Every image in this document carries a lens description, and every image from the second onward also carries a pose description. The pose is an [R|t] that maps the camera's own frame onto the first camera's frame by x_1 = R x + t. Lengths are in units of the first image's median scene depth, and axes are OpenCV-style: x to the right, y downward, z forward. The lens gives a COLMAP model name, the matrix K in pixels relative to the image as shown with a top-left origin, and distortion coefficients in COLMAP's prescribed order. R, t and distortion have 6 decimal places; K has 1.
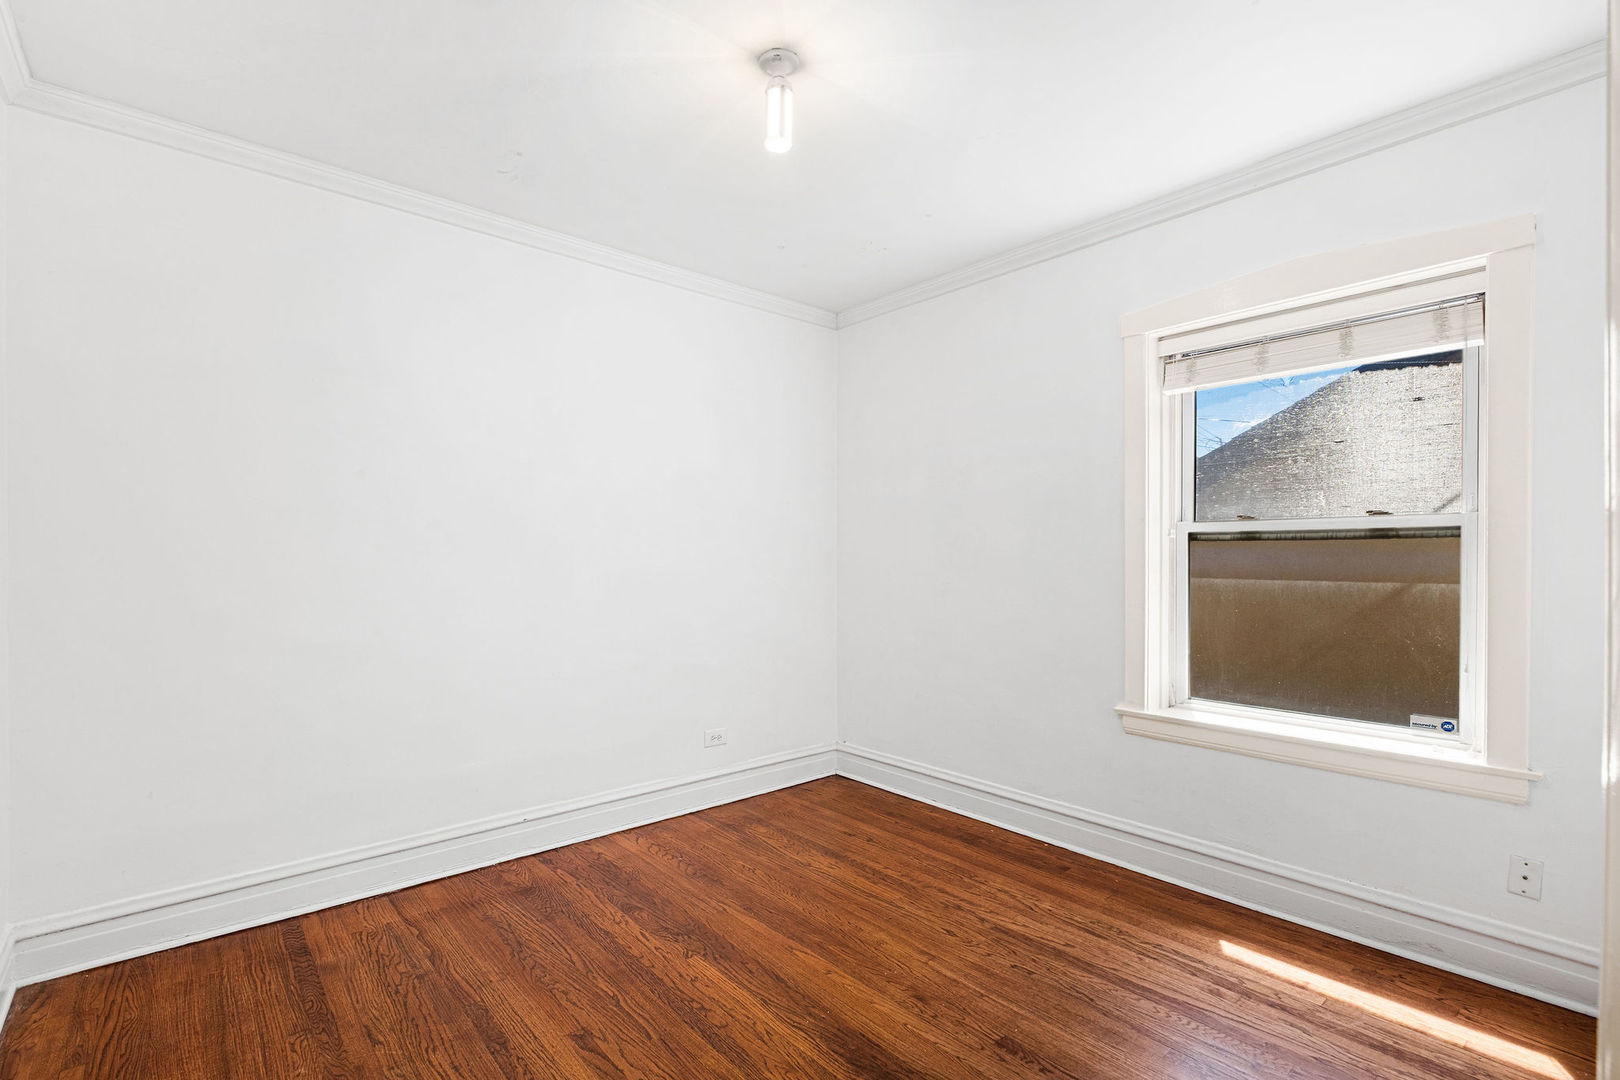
lens RADIAL K [[776.9, 0, 803.6], [0, 776.9, 538.2], [0, 0, 1]] dist [-0.005115, -0.001684]
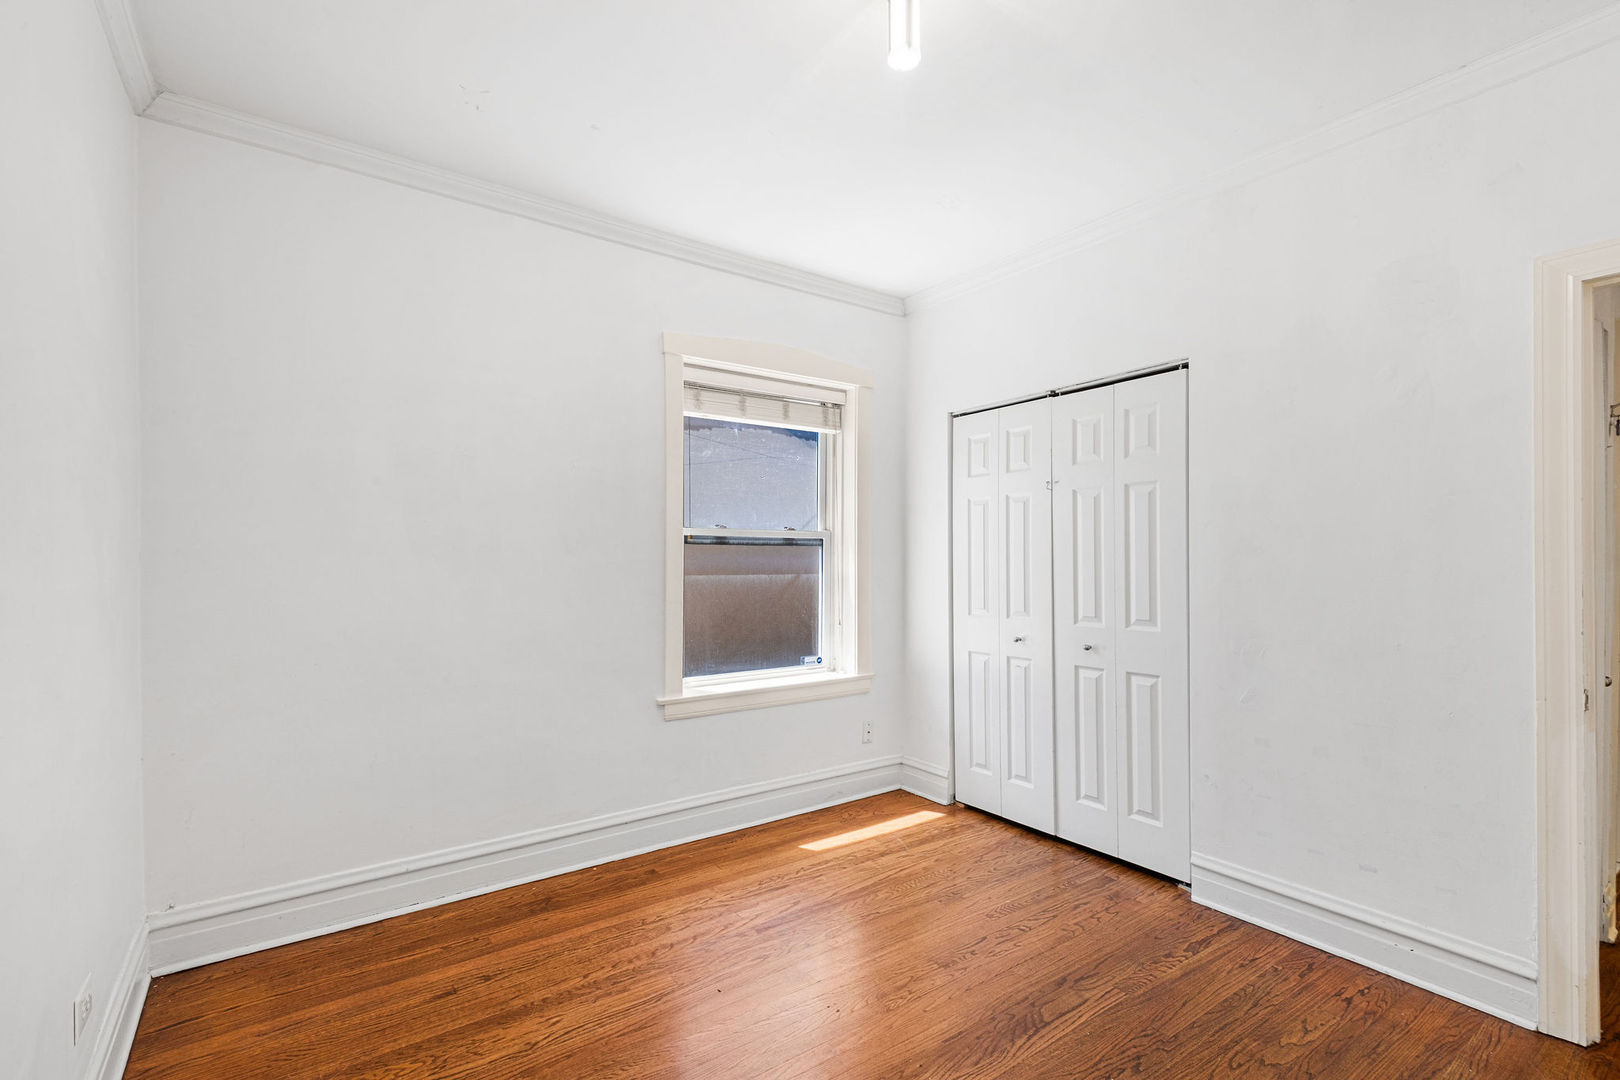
lens RADIAL K [[725.9, 0, 800.8], [0, 725.9, 544.5], [0, 0, 1]] dist [0.003197, -0.002292]
pose [[0.067486, 0.018703, 0.997545, -0.636530], [-0.023844, 0.999569, -0.017127, 0.021466], [-0.997435, -0.022629, 0.067903, 0.830629]]
